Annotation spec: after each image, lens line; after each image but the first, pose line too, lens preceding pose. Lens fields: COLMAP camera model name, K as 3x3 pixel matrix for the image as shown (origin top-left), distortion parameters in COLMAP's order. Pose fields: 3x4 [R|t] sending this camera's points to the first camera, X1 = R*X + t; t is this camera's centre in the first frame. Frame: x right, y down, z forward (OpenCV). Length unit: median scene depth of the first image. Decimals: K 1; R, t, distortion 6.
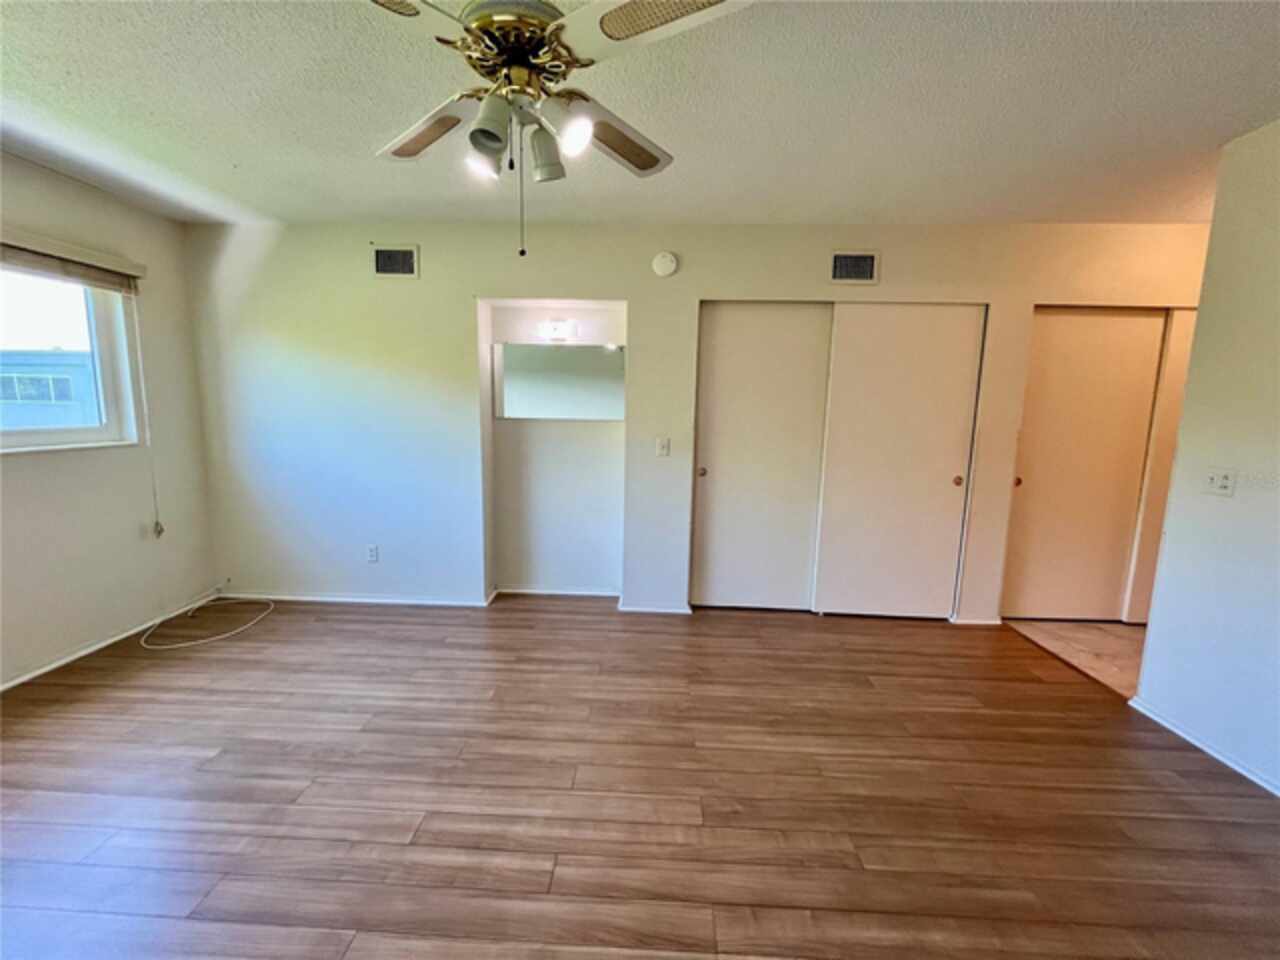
lens RADIAL K [[517.7, 0, 638.4], [0, 517.7, 478.7], [0, 0, 1]] dist [-0.004648, 0.000161]
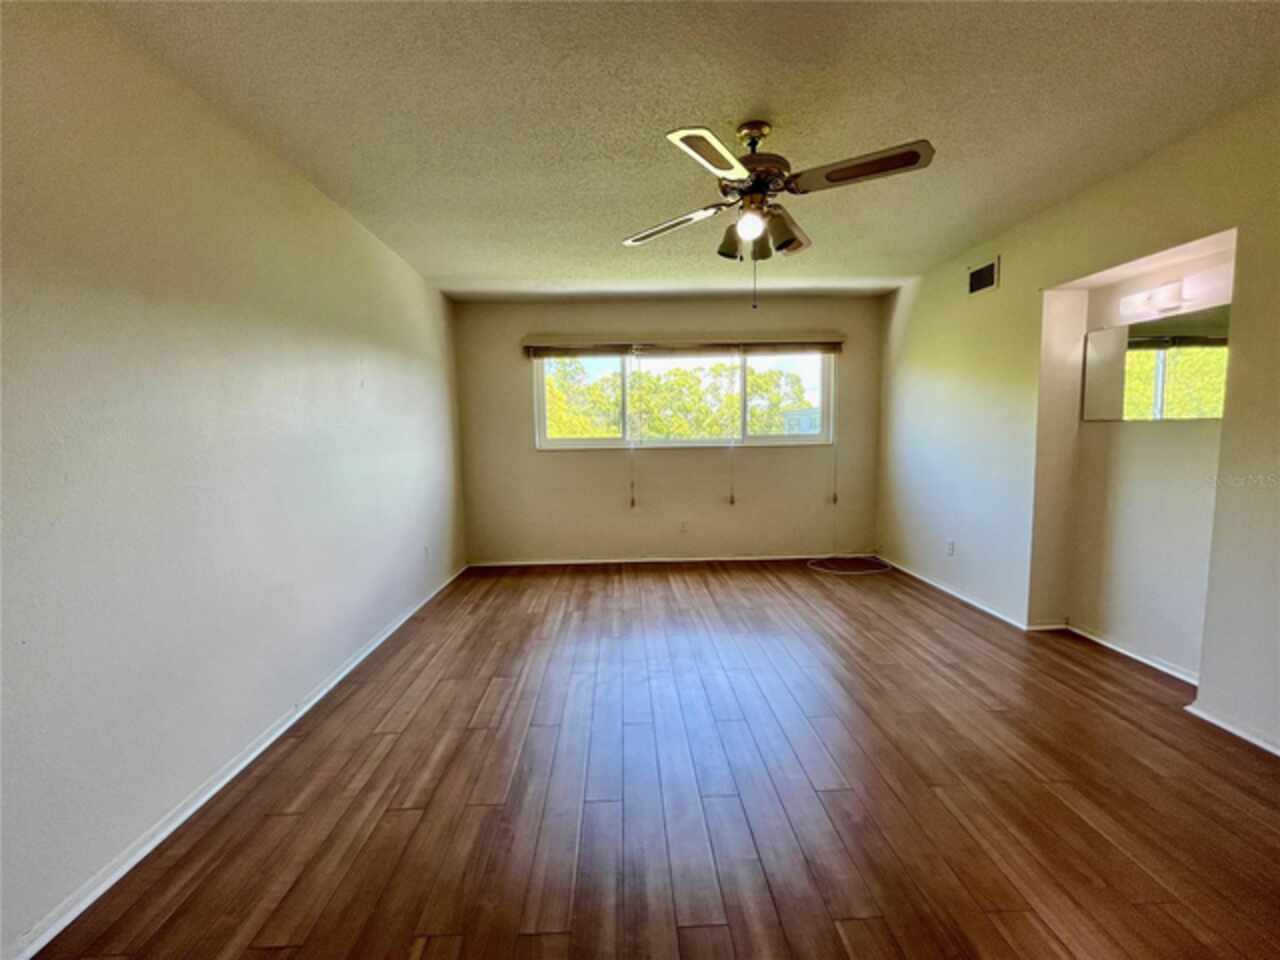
lens RADIAL K [[517.7, 0, 638.4], [0, 517.7, 478.7], [0, 0, 1]] dist [-0.004648, 0.000161]
pose [[0.074556, 0.072354, -0.994589, 0.642434], [-0.118577, 0.990932, 0.063200, 0.009915], [0.990142, 0.113223, 0.082459, 0.282353]]
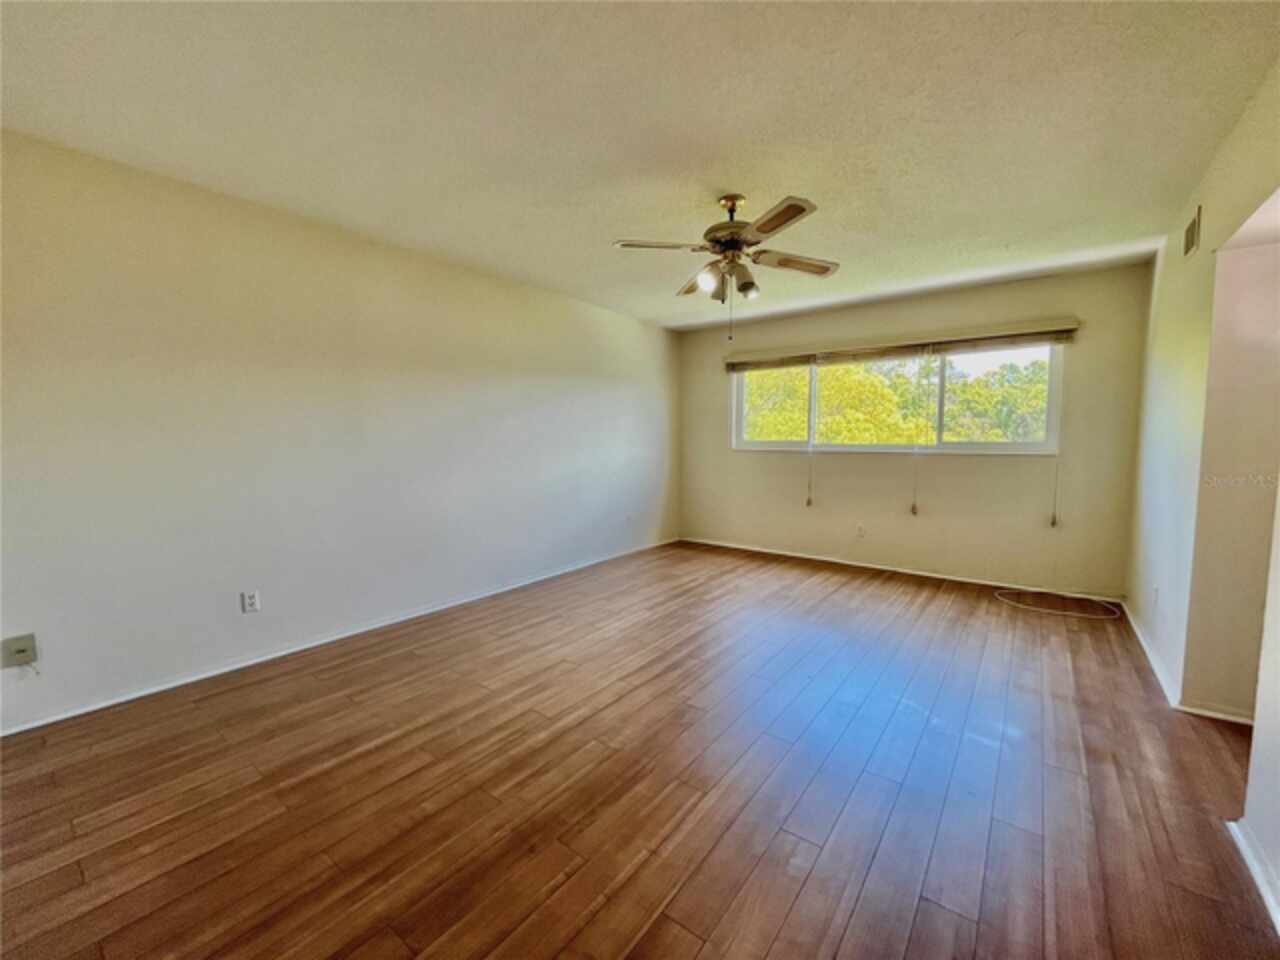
lens RADIAL K [[517.7, 0, 638.4], [0, 517.7, 478.7], [0, 0, 1]] dist [-0.004648, 0.000161]
pose [[-0.576779, 0.049786, -0.815382, 0.776508], [-0.120506, 0.982035, 0.145205, -0.073762], [0.807963, 0.182010, -0.560417, 0.926023]]
